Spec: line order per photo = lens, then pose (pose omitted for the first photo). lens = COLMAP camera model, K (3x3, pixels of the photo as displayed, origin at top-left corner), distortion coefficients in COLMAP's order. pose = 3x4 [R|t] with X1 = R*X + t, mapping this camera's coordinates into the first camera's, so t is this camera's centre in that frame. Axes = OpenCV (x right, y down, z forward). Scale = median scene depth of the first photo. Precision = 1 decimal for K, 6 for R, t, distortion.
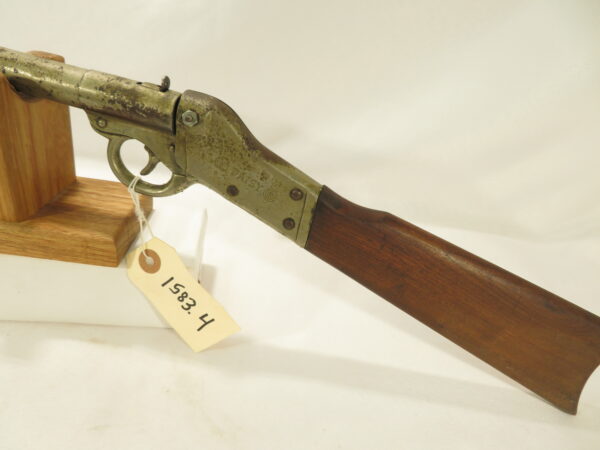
lens RADIAL K [[435.2, 0, 300.0], [0, 435.2, 225.0], [0, 0, 1]] dist [-0.009251, 0.000528]
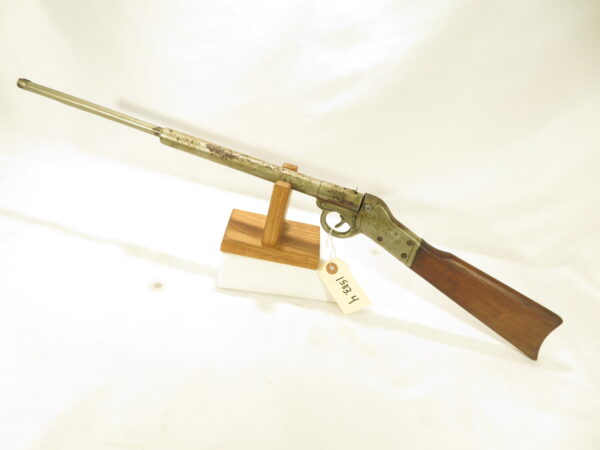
lens RADIAL K [[435.2, 0, 300.0], [0, 435.2, 225.0], [0, 0, 1]] dist [-0.009251, 0.000528]
pose [[0.997538, 0.068230, -0.016183, -0.518474], [-0.067850, 0.997430, 0.023025, -0.170656], [0.017713, -0.021870, 0.999604, -1.142044]]
